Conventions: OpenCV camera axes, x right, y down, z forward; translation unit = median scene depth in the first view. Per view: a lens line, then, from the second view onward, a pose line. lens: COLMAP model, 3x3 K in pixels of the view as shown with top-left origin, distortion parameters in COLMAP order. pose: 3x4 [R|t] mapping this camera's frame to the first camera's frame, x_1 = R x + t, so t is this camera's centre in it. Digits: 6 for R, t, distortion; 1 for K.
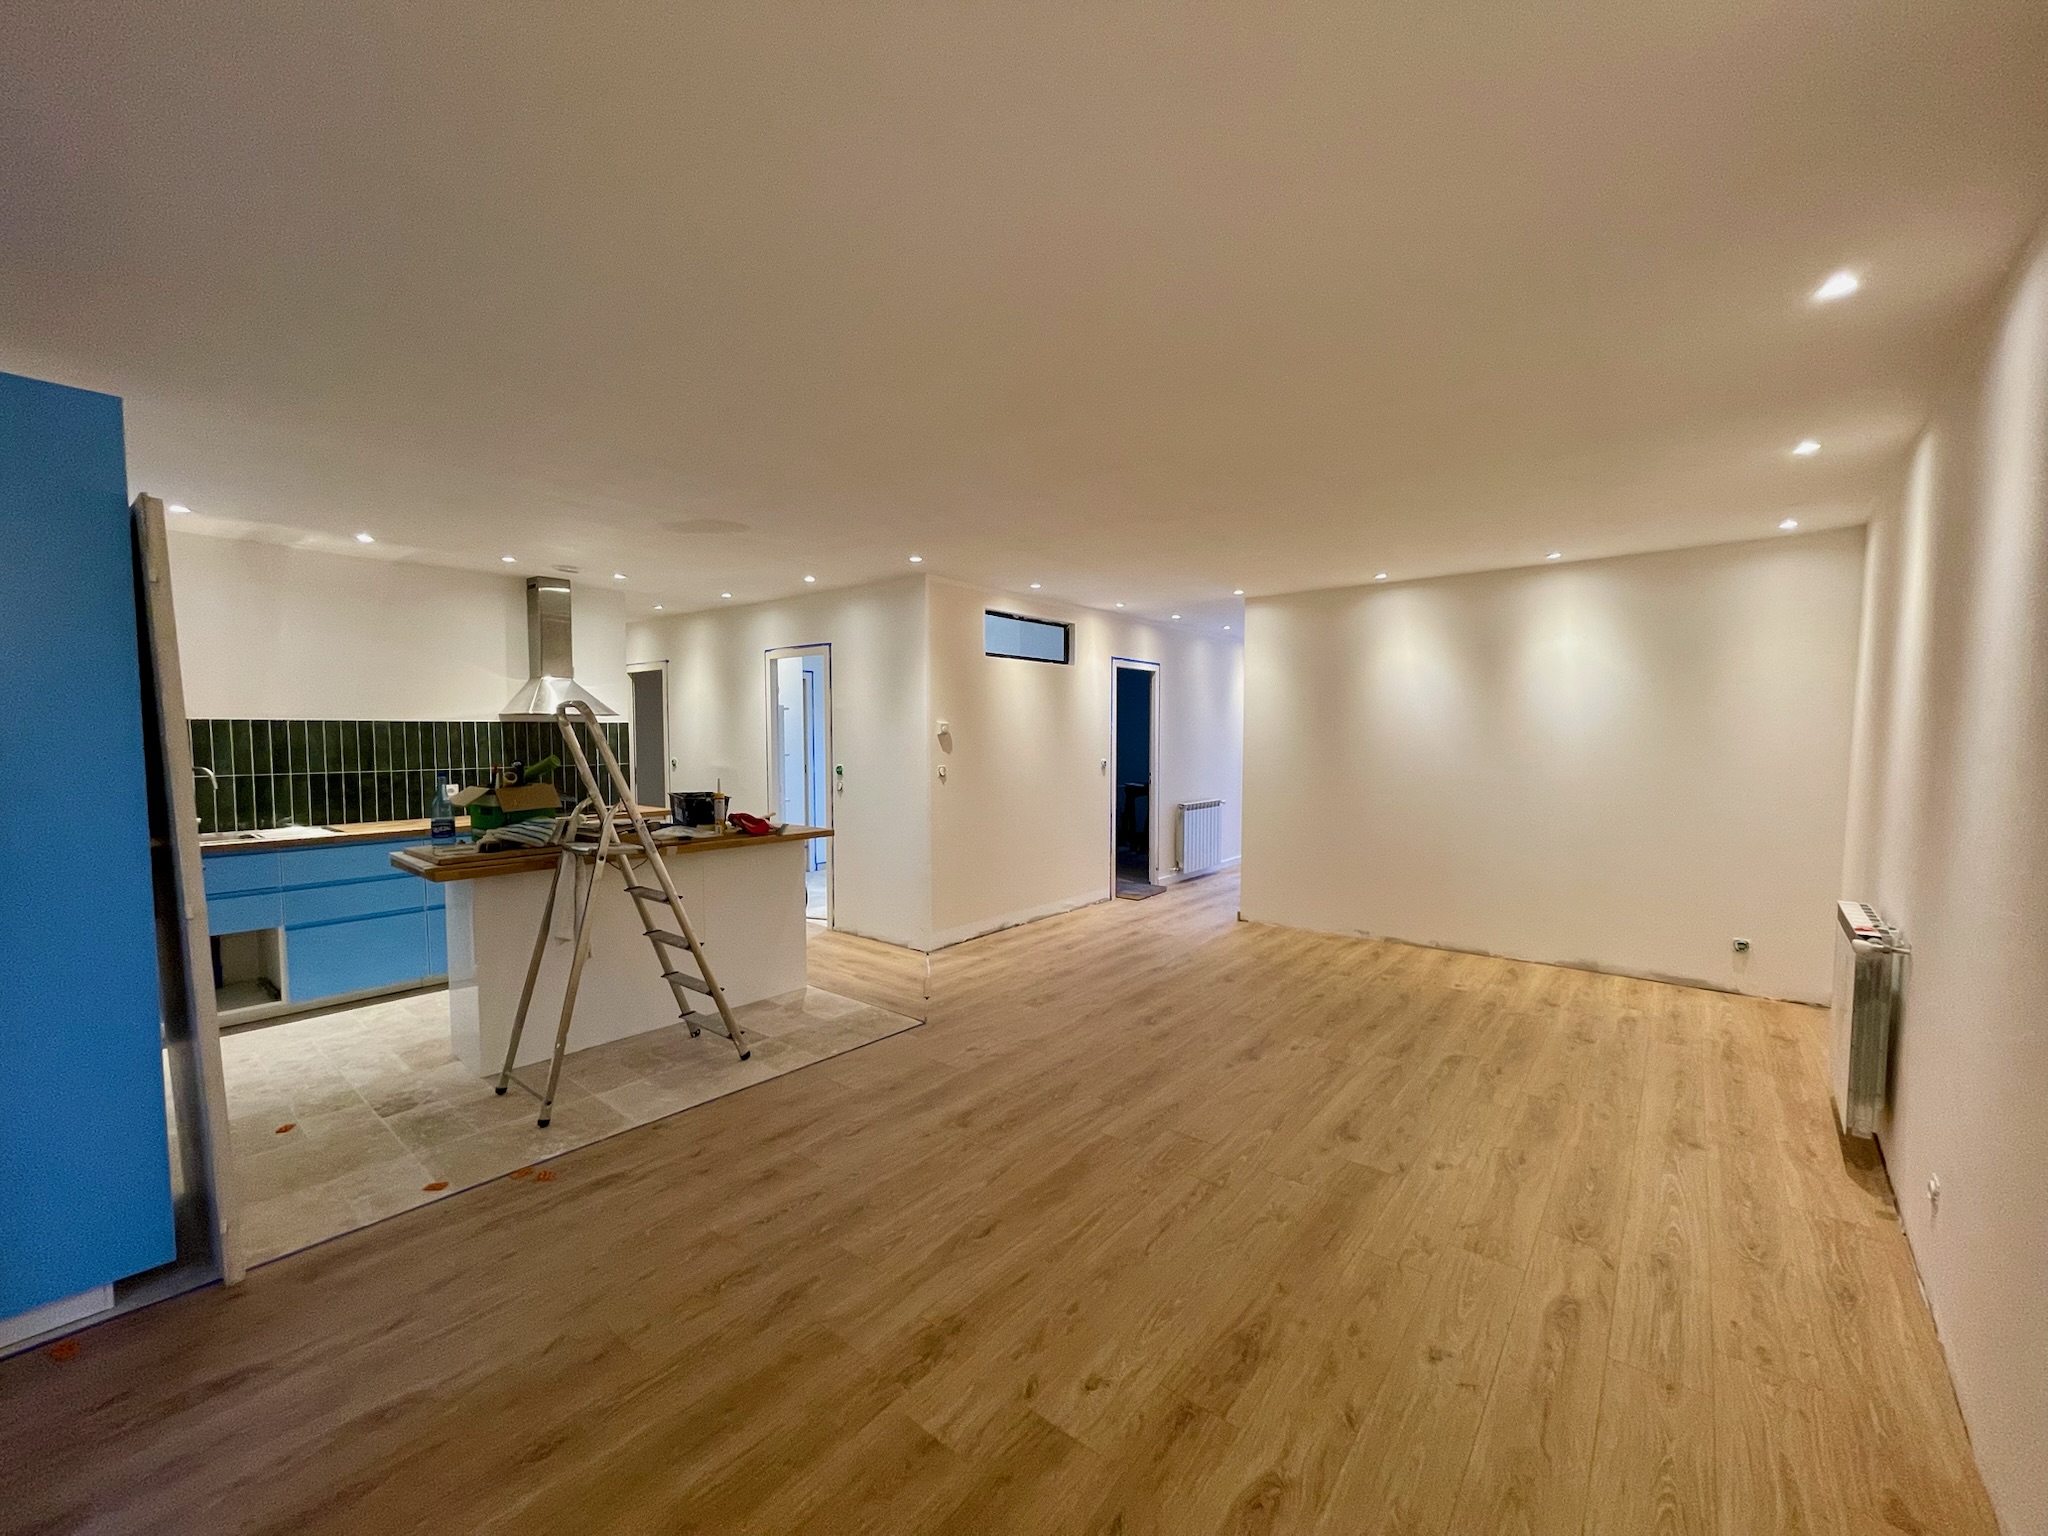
lens RADIAL K [[825.0, 0, 1025.5], [0, 825.0, 773.5], [0, 0, 1]] dist [-0.001273, -0.000169]
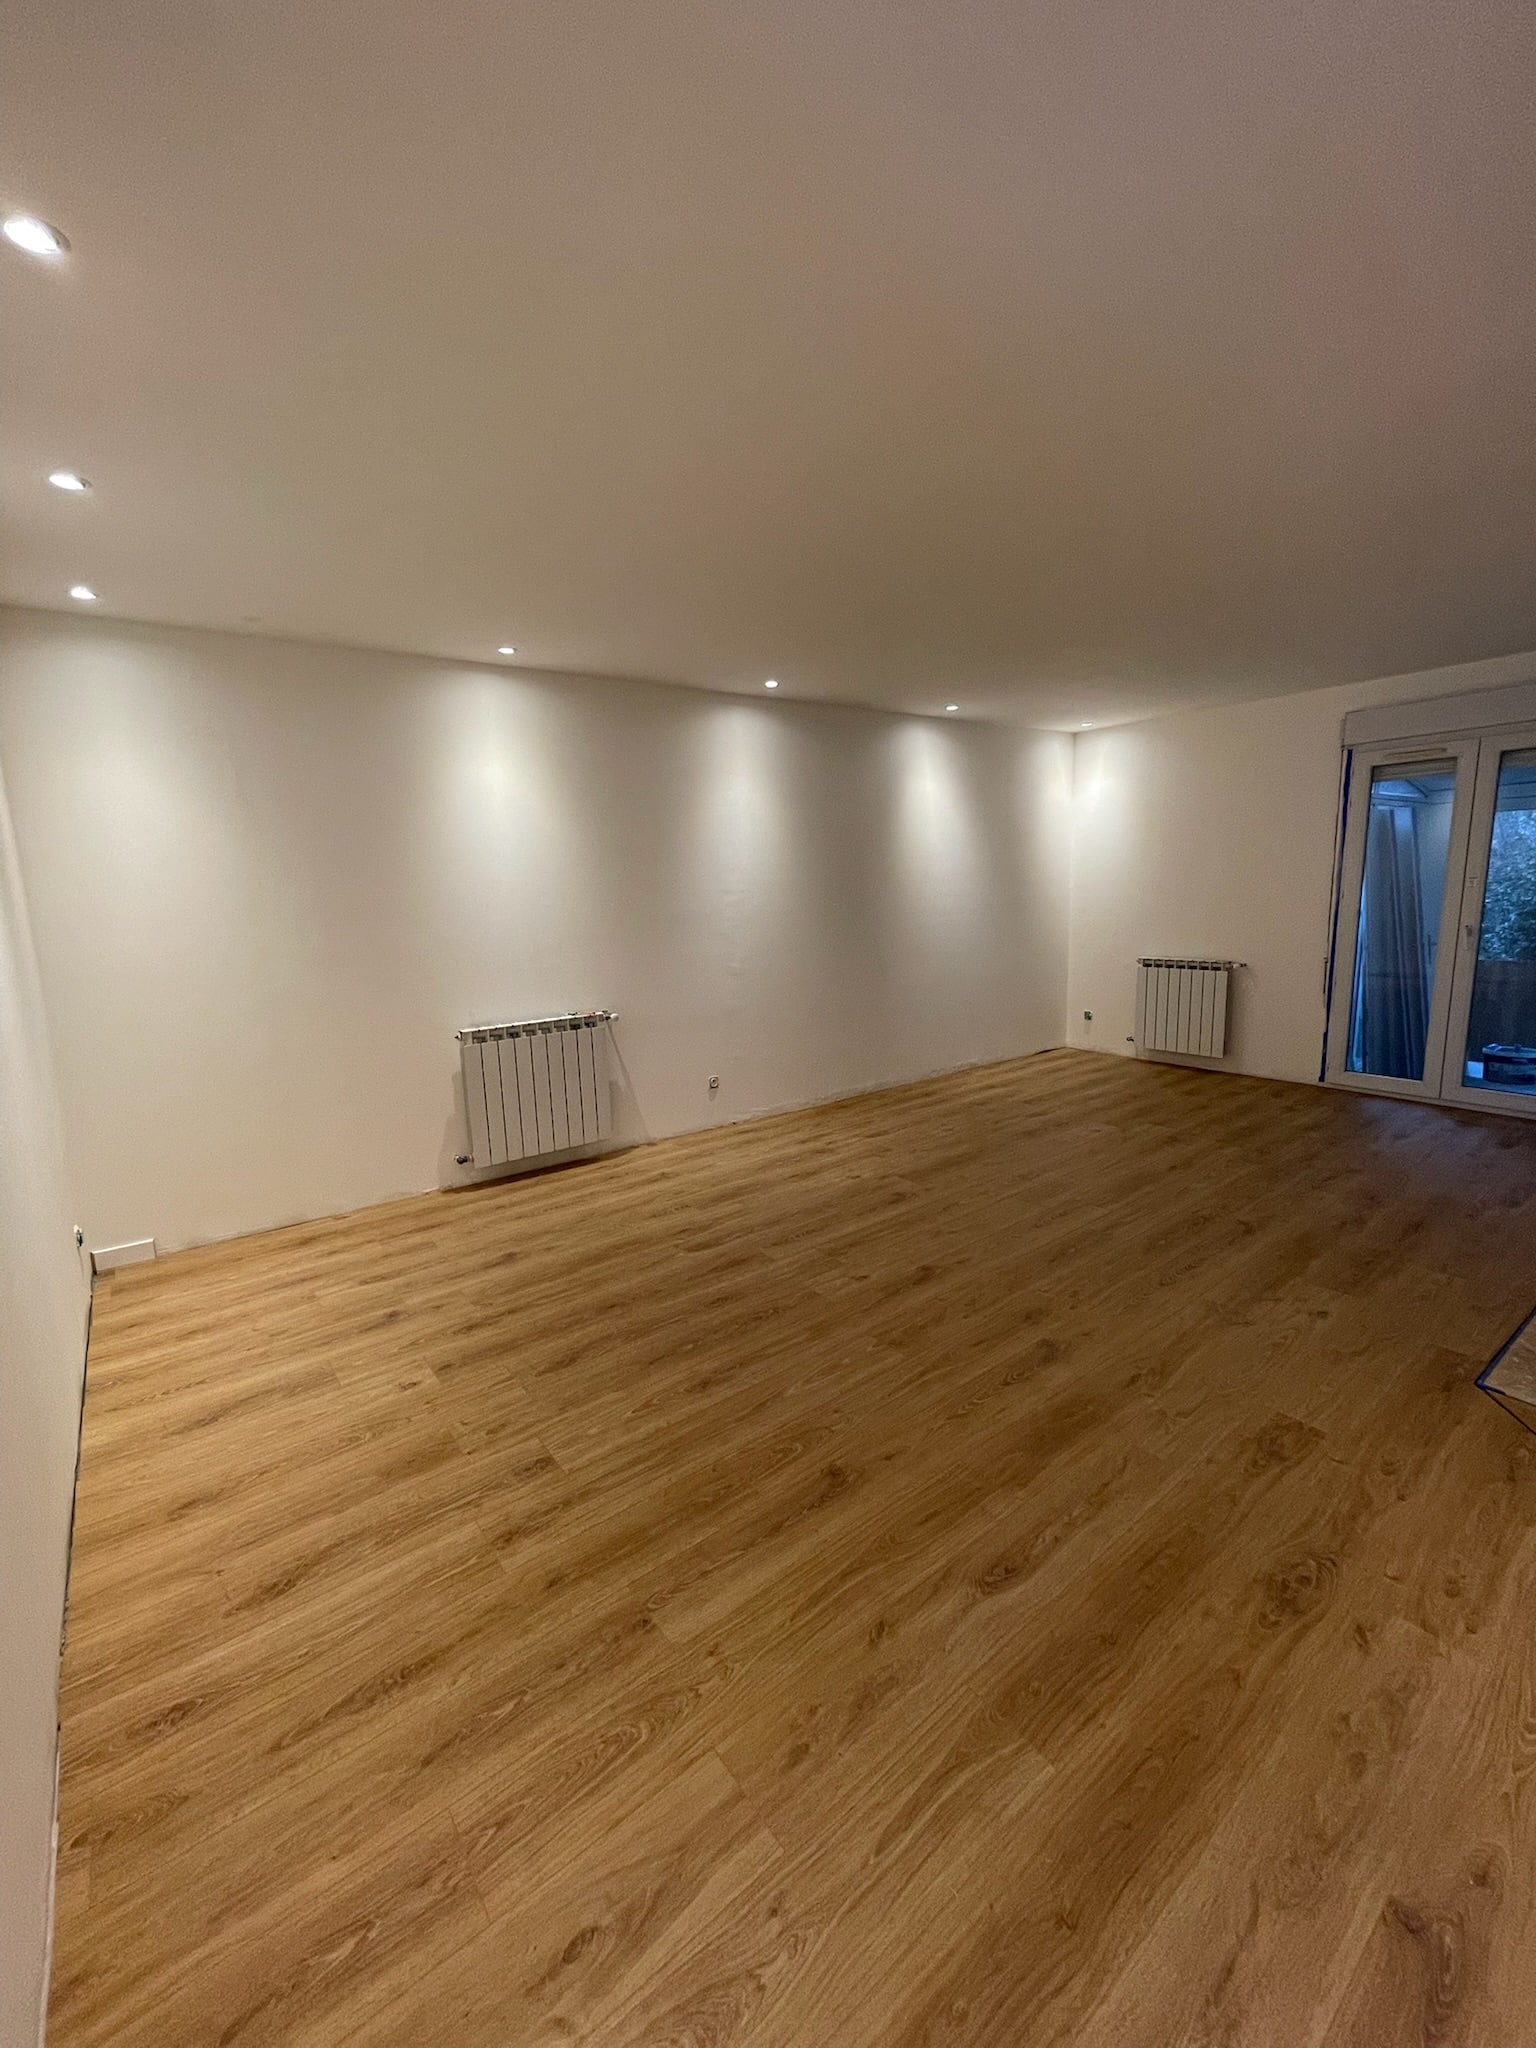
lens RADIAL K [[825.0, 0, 764.3], [0, 825.0, 1024.3], [0, 0, 1]] dist [-0.001273, -0.000169]
pose [[-0.972447, -0.007902, 0.232991, 0.222369], [0.044696, 0.974565, 0.219602, -0.078498], [-0.228800, 0.223965, -0.947360, 1.623210]]
